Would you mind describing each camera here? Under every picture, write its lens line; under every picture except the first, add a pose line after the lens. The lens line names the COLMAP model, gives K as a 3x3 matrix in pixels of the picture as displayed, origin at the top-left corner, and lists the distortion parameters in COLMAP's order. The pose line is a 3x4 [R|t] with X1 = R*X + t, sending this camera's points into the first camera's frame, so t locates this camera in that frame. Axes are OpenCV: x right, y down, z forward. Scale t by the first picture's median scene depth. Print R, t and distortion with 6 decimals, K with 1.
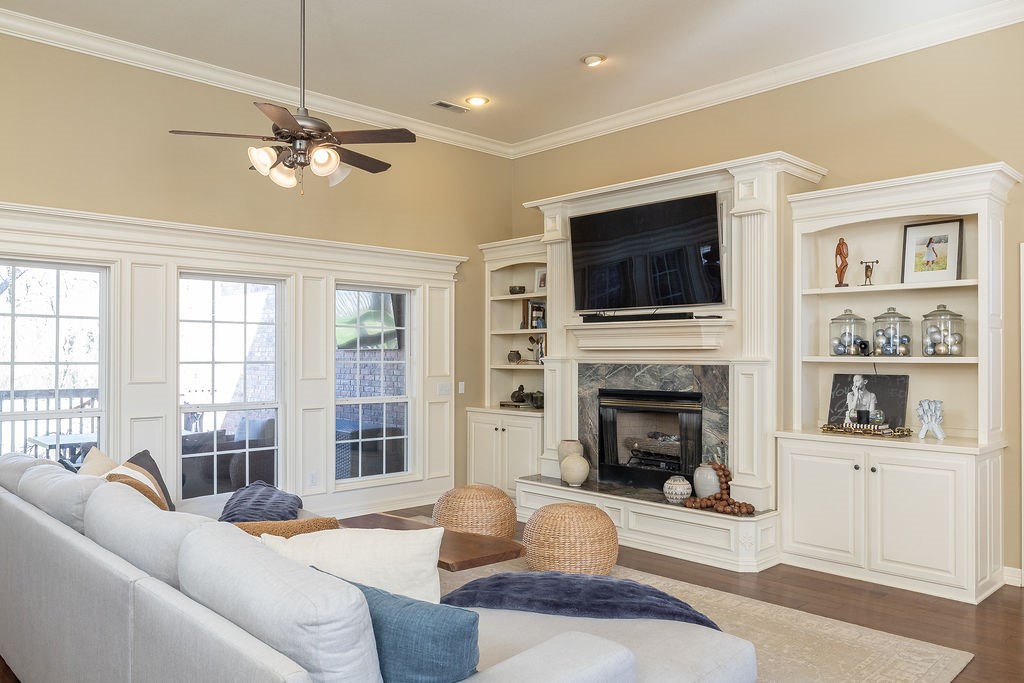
lens RADIAL K [[759.4, 0, 511.0], [0, 759.4, 350.3], [0, 0, 1]] dist [0.004202, 0.000289]
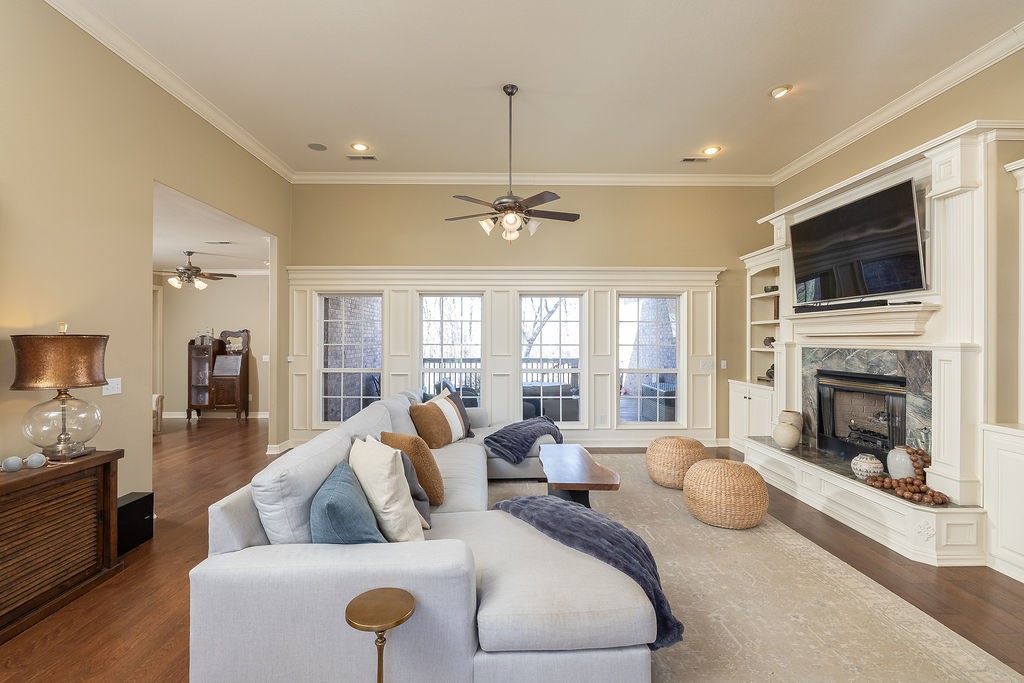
lens RADIAL K [[467.9, 0, 508.5], [0, 467.9, 339.0], [0, 0, 1]] dist [0.000948, 0.000041]
pose [[0.733977, -0.002183, -0.679171, 0.271431], [0.004385, 0.999989, 0.001525, 0.000842], [0.679160, -0.004098, 0.733978, 0.162670]]
